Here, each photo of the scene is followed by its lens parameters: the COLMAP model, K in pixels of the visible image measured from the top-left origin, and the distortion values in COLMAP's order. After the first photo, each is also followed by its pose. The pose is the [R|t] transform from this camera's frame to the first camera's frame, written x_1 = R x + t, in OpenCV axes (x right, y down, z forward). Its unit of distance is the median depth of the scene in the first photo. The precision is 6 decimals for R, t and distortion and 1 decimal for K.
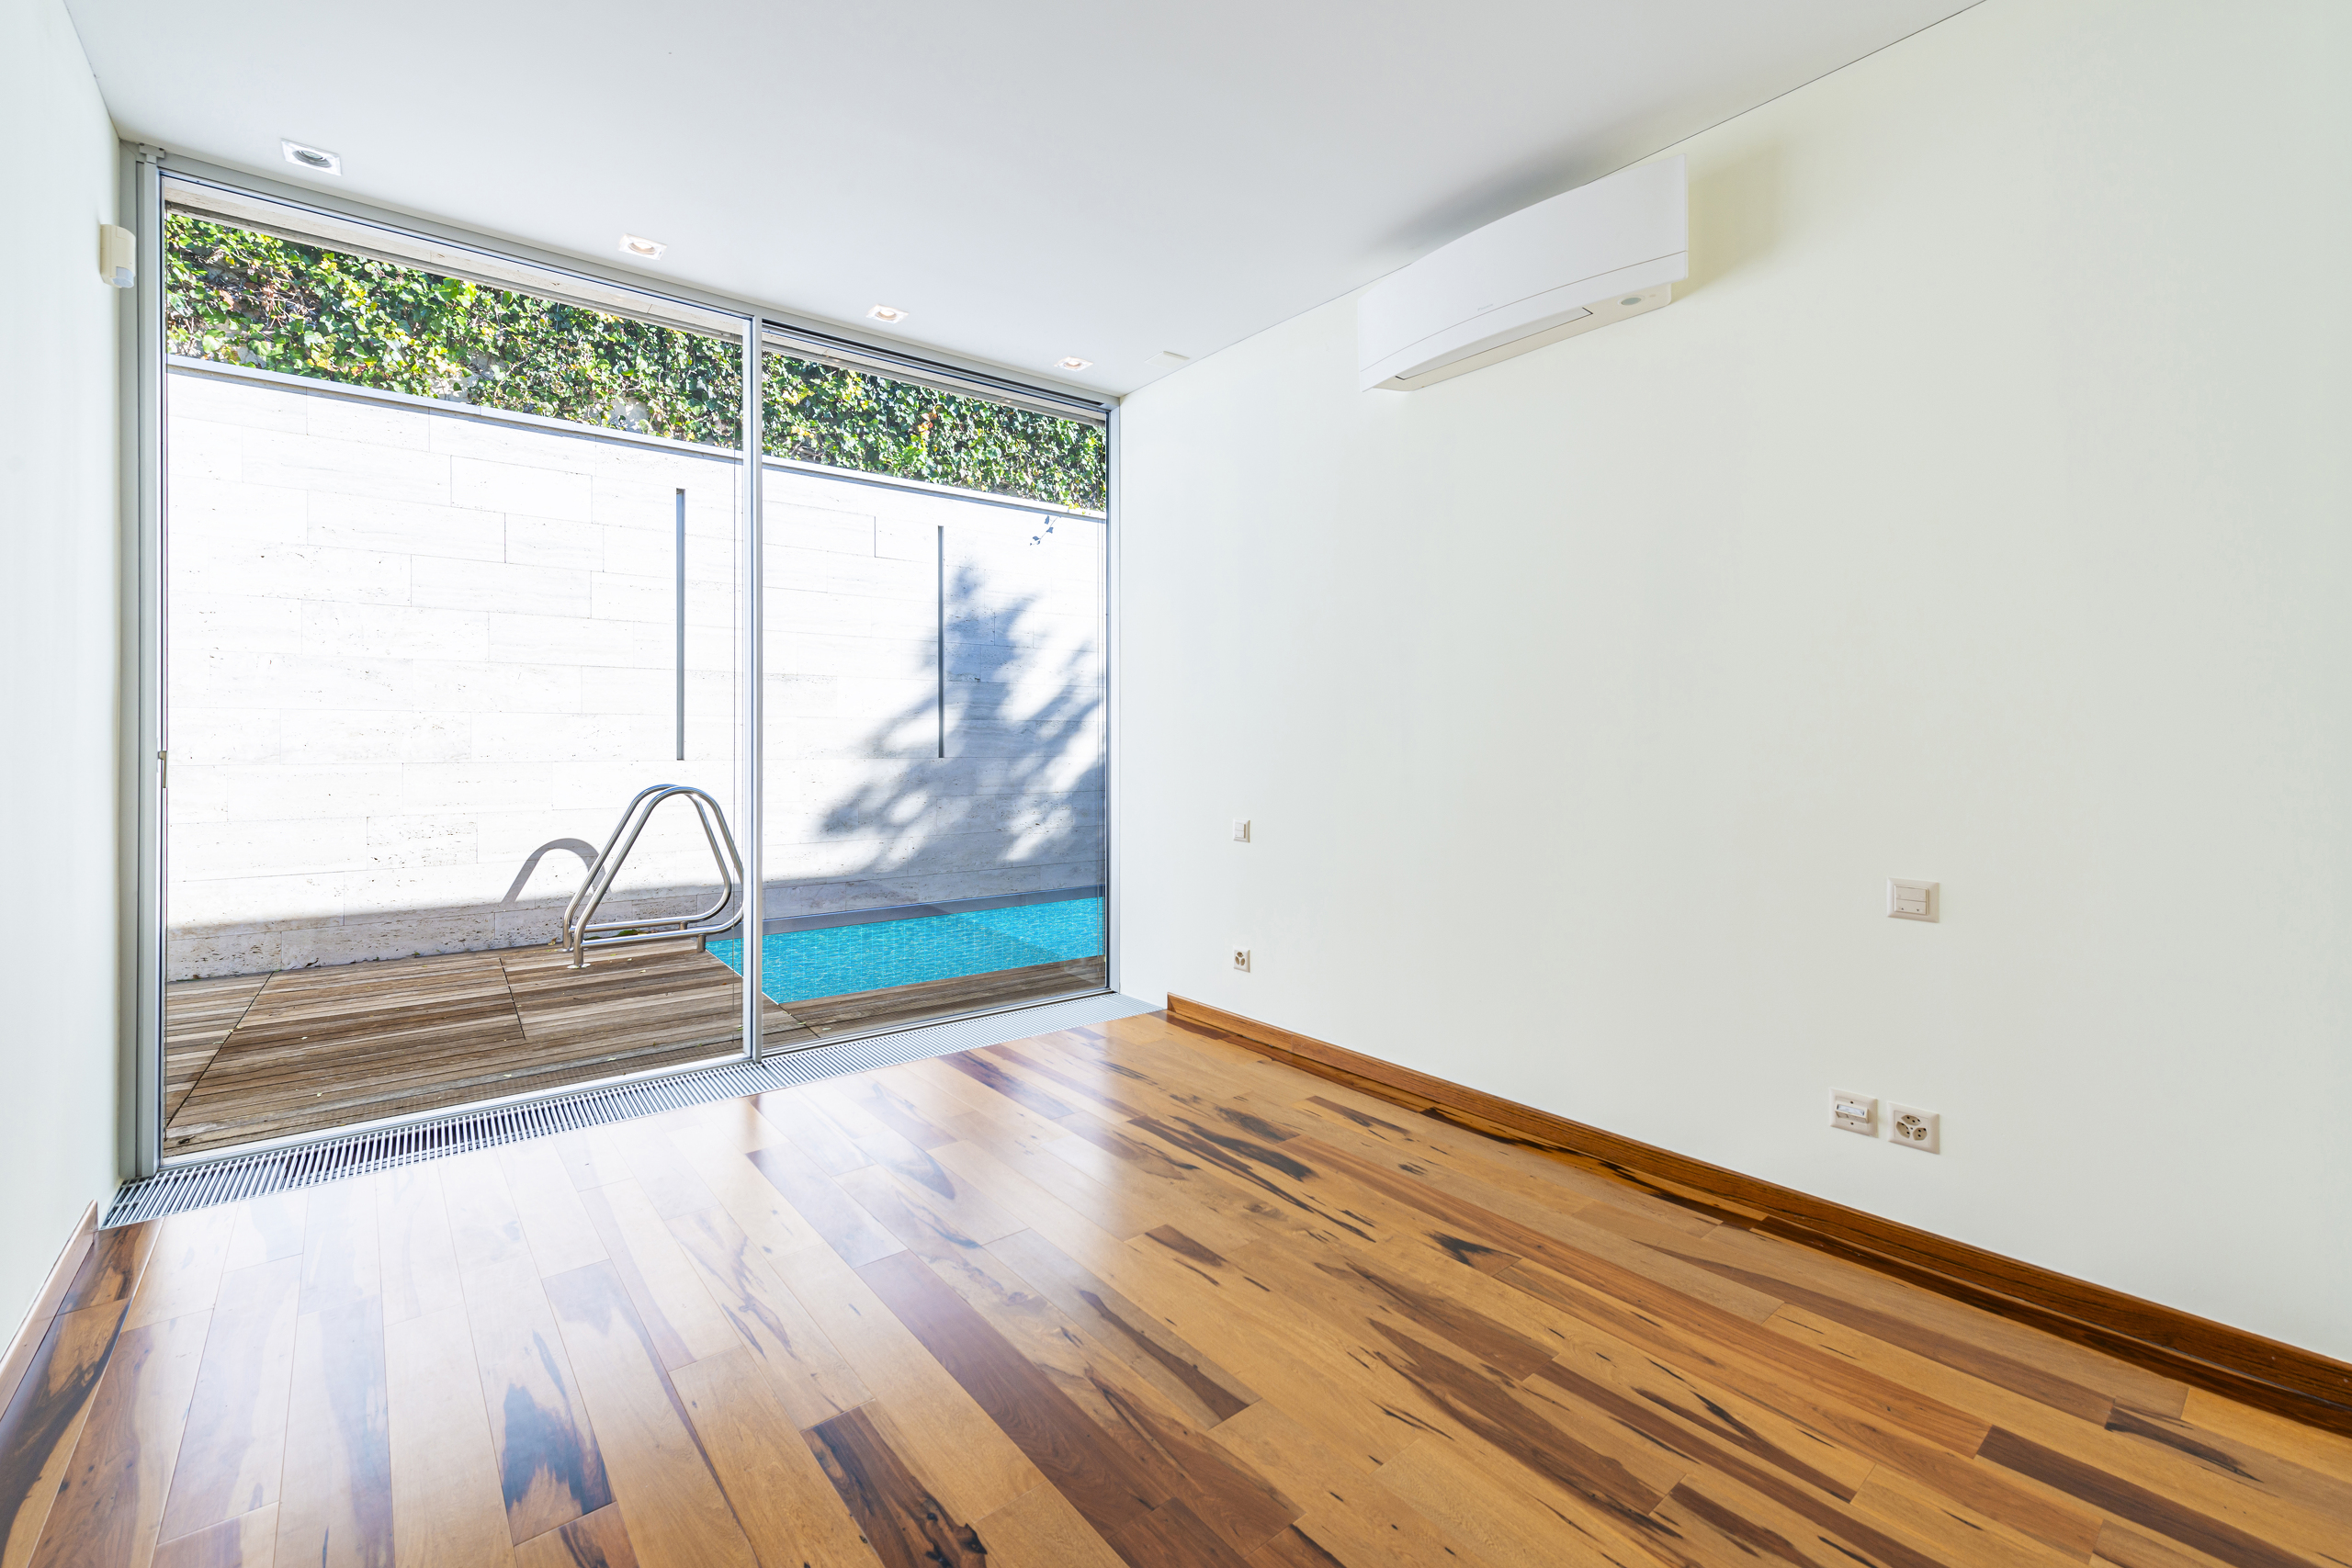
lens RADIAL K [[975.9, 0, 1174.1], [0, 975.9, 746.2], [0, 0, 1]] dist [0.000657, 0.000009]
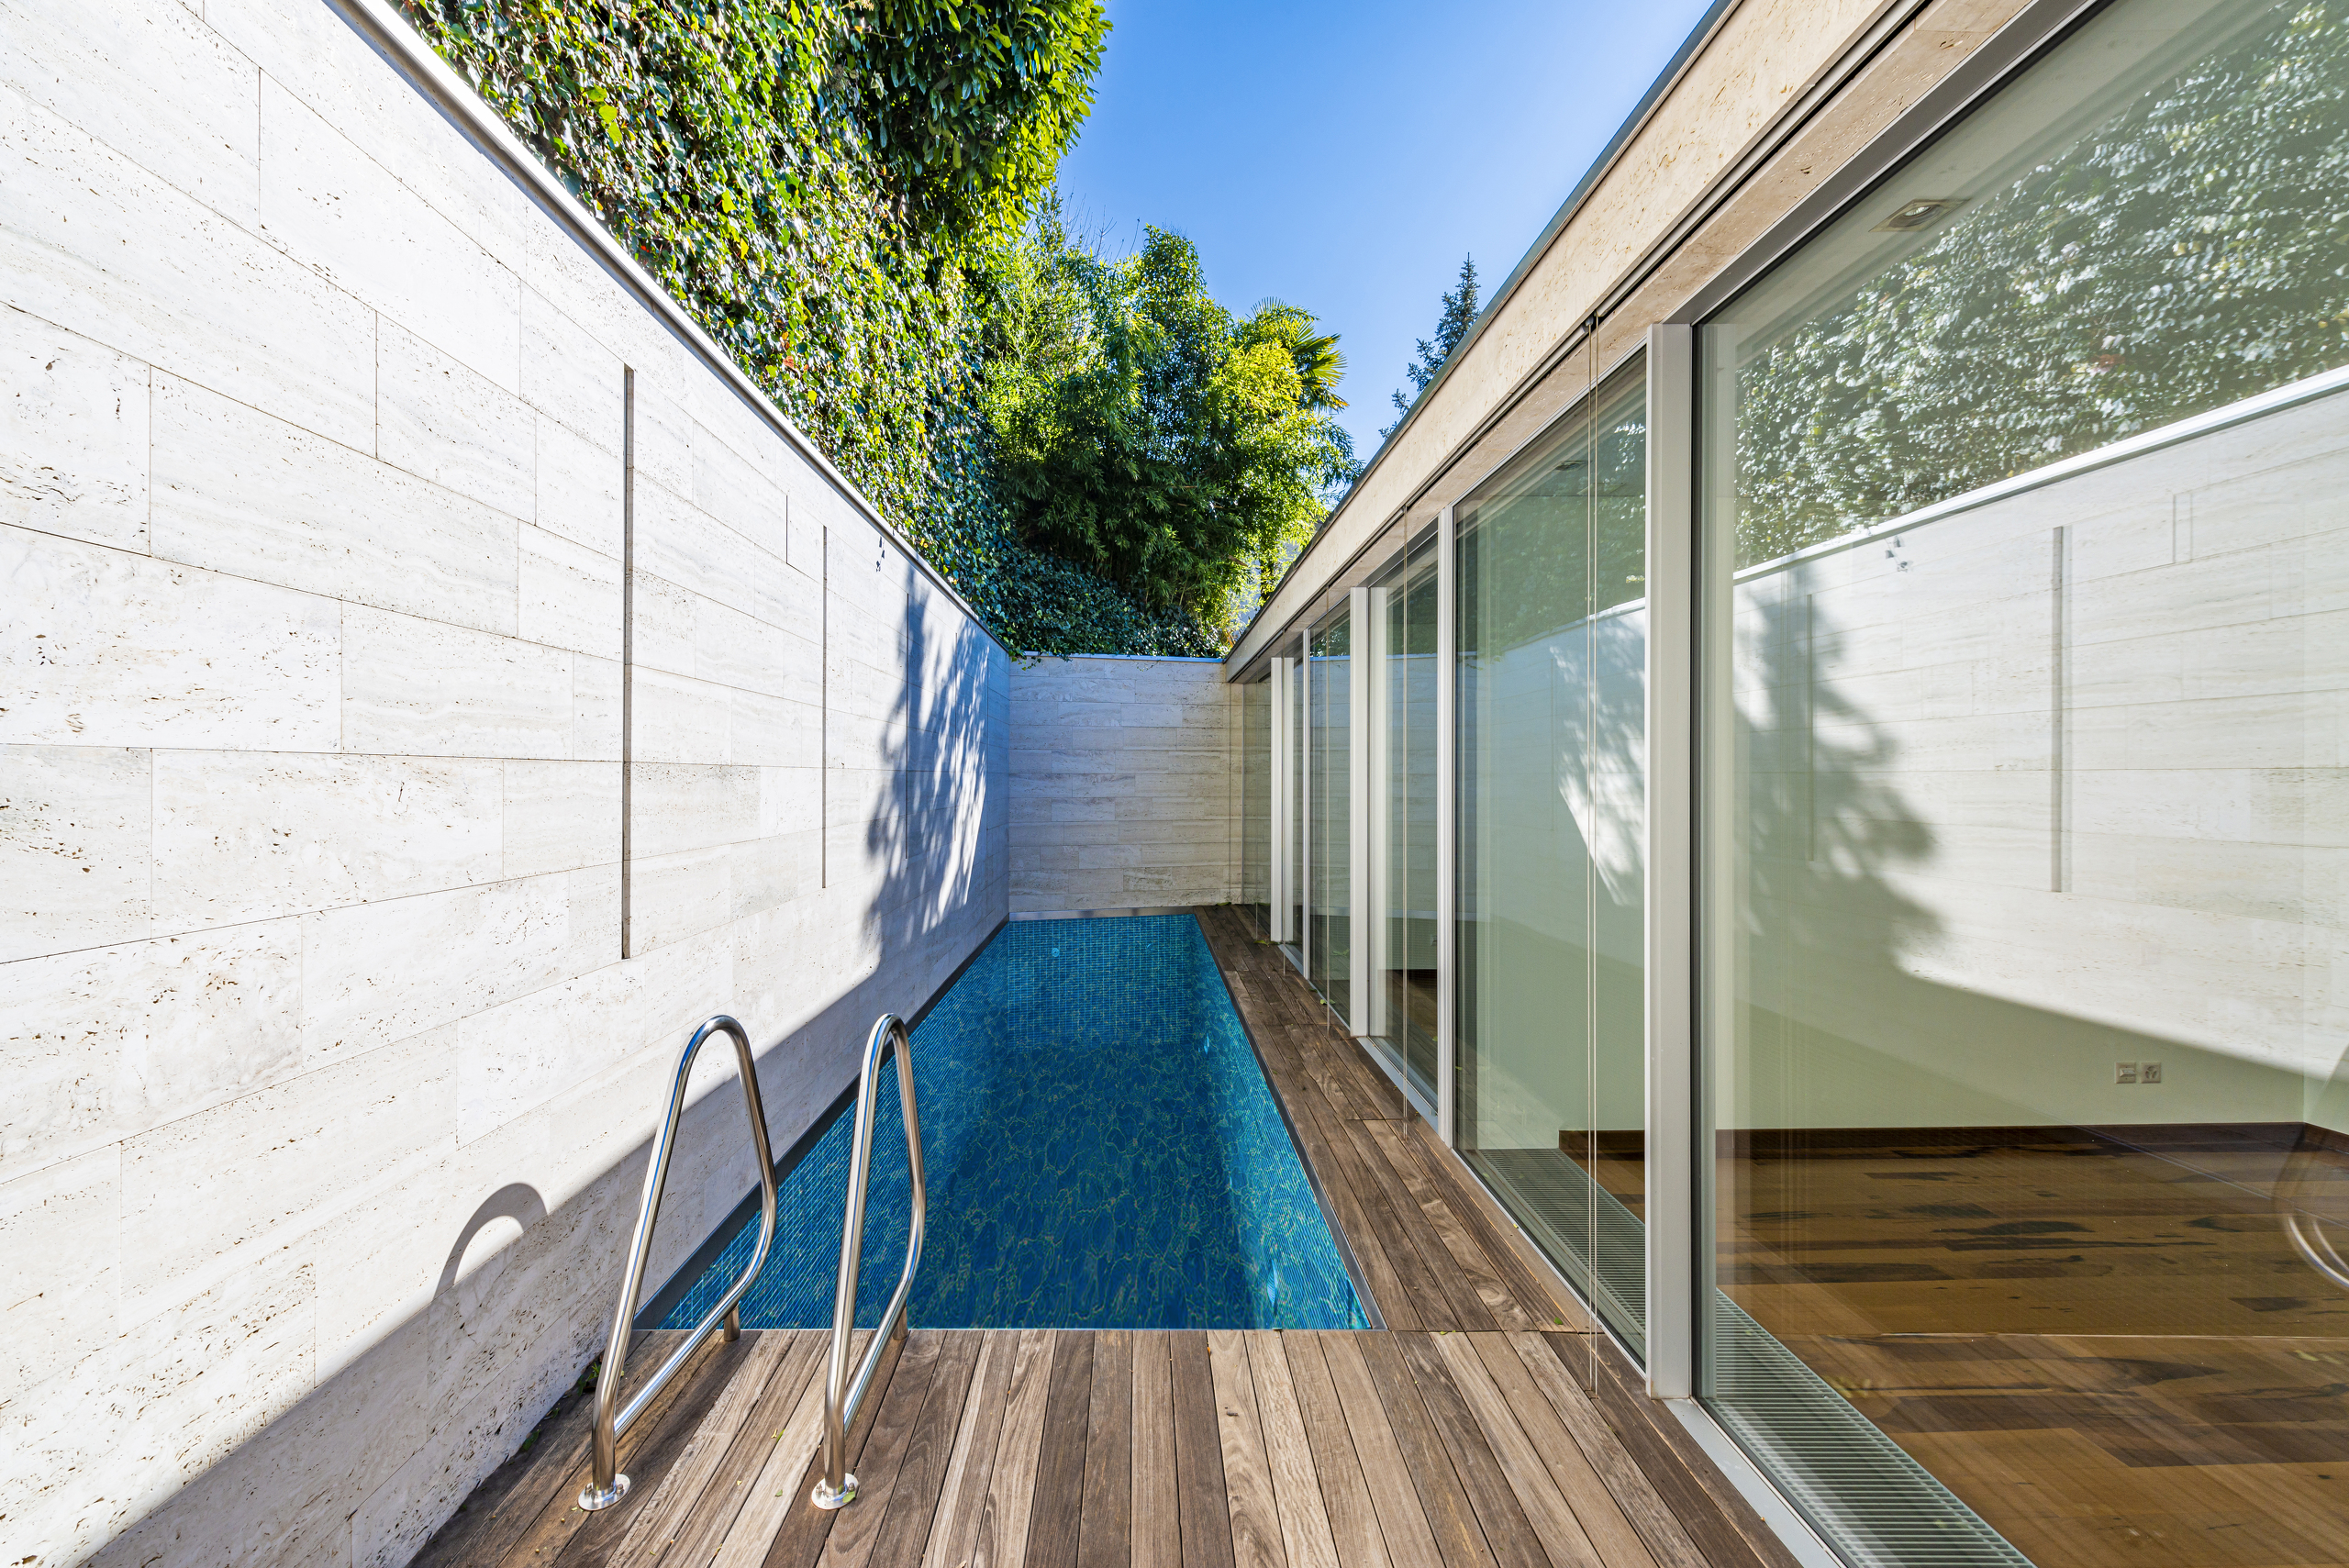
lens RADIAL K [[937.8, 0, 1174.5], [0, 937.8, 784.0], [0, 0, 1]] dist [-0.000542, -0.000140]
pose [[0.608373, -0.002076, 0.793648, -1.398540], [0.002626, 0.999996, 0.000602, -0.135491], [-0.793647, 0.001718, 0.608377, 1.053652]]
